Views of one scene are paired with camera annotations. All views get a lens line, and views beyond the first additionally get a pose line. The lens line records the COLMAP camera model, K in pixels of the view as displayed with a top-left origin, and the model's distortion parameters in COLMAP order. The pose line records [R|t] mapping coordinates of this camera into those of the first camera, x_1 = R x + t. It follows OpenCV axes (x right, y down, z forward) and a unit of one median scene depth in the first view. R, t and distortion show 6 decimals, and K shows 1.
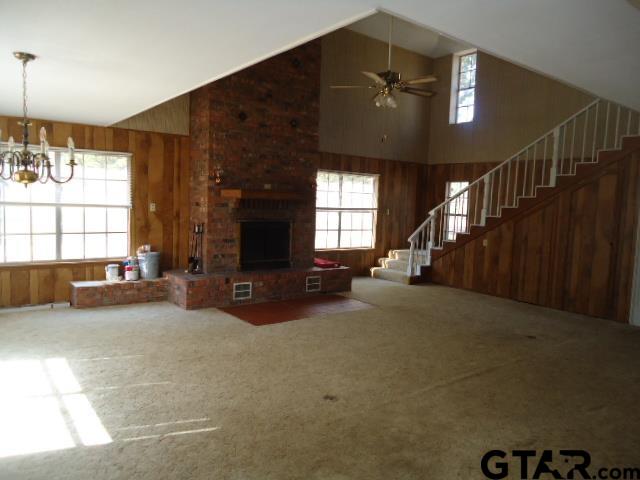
lens RADIAL K [[465.6, 0, 320.6], [0, 465.6, 234.2], [0, 0, 1]] dist [-0.004258, 0.007901]
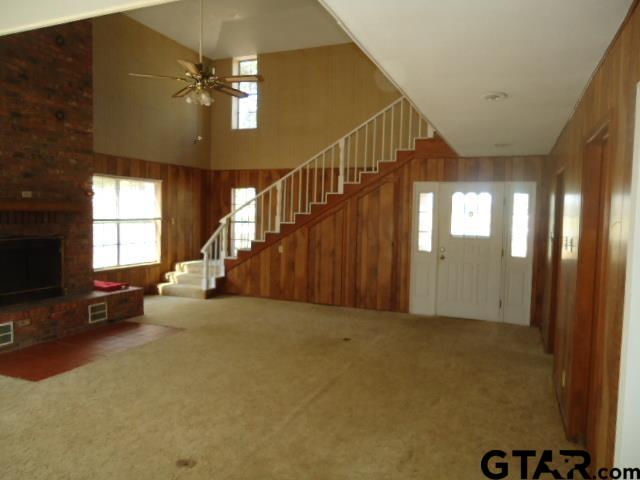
lens RADIAL K [[465.6, 0, 318.3], [0, 465.6, 234.1], [0, 0, 1]] dist [-0.004258, 0.007901]
pose [[0.870496, -0.045229, 0.490092, -0.076164], [0.051139, 0.998691, 0.001332, -0.013189], [-0.489511, 0.023903, 0.871669, 0.094841]]
